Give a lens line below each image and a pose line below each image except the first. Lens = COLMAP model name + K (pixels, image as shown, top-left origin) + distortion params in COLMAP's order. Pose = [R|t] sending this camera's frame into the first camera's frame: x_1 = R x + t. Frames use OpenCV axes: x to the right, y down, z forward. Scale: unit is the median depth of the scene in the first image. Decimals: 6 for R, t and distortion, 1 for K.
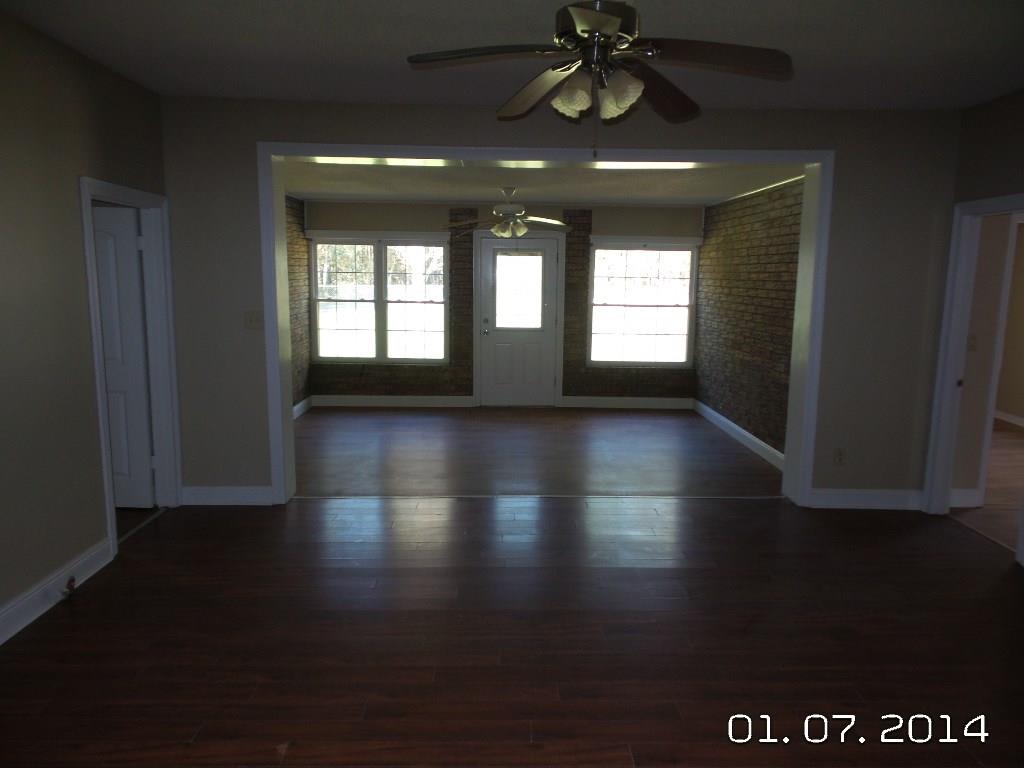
lens RADIAL K [[705.5, 0, 513.7], [0, 705.5, 380.4], [0, 0, 1]] dist [-0.000516, 0.003246]
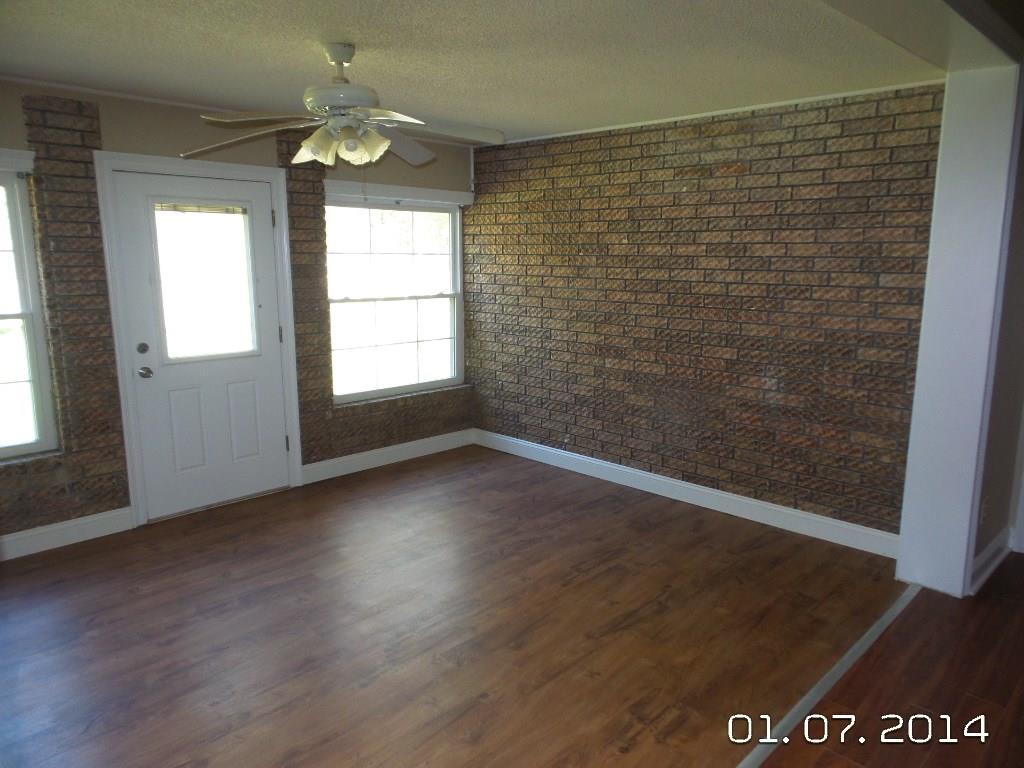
lens RADIAL K [[705.5, 0, 518.8], [0, 705.5, 388.3], [0, 0, 1]] dist [-0.000516, 0.003246]
pose [[0.715180, -0.139561, 0.684865, -0.188777], [0.108770, 0.990148, 0.088186, -0.071529], [-0.690424, 0.011424, 0.723314, 0.477190]]
